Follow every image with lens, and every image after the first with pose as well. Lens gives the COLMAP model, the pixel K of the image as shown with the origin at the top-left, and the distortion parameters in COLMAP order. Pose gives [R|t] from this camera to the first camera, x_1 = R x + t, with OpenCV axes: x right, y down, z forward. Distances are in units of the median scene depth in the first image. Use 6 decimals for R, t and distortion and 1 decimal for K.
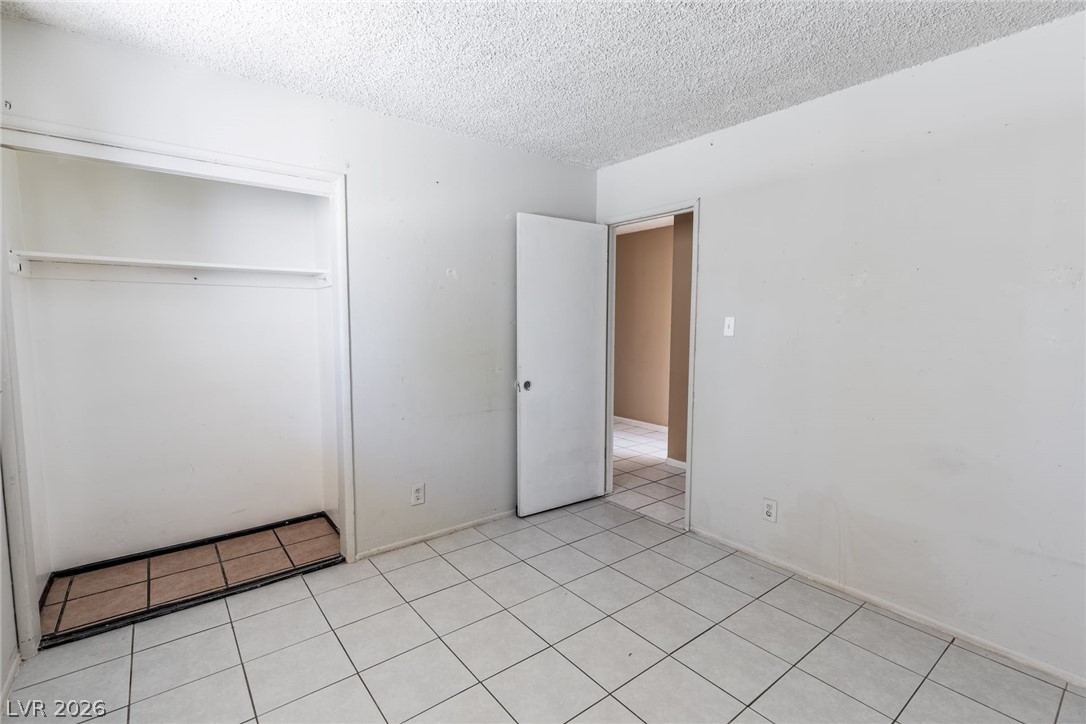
lens RADIAL K [[487.8, 0, 547.7], [0, 487.8, 362.6], [0, 0, 1]] dist [0.007360, -0.000217]
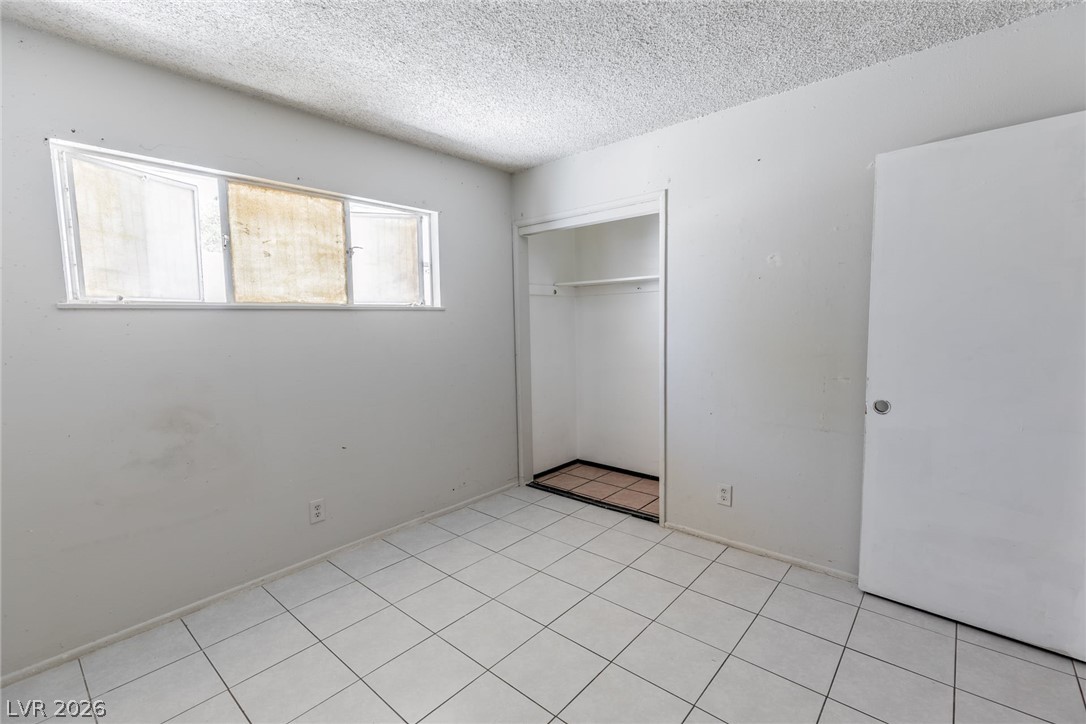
lens RADIAL K [[487.8, 0, 547.7], [0, 487.8, 362.6], [0, 0, 1]] dist [0.007360, -0.000217]
pose [[0.190298, 0.081375, -0.978348, 0.648021], [-0.061551, 0.995587, 0.070836, -0.042308], [0.979795, 0.046738, 0.194467, 0.494006]]
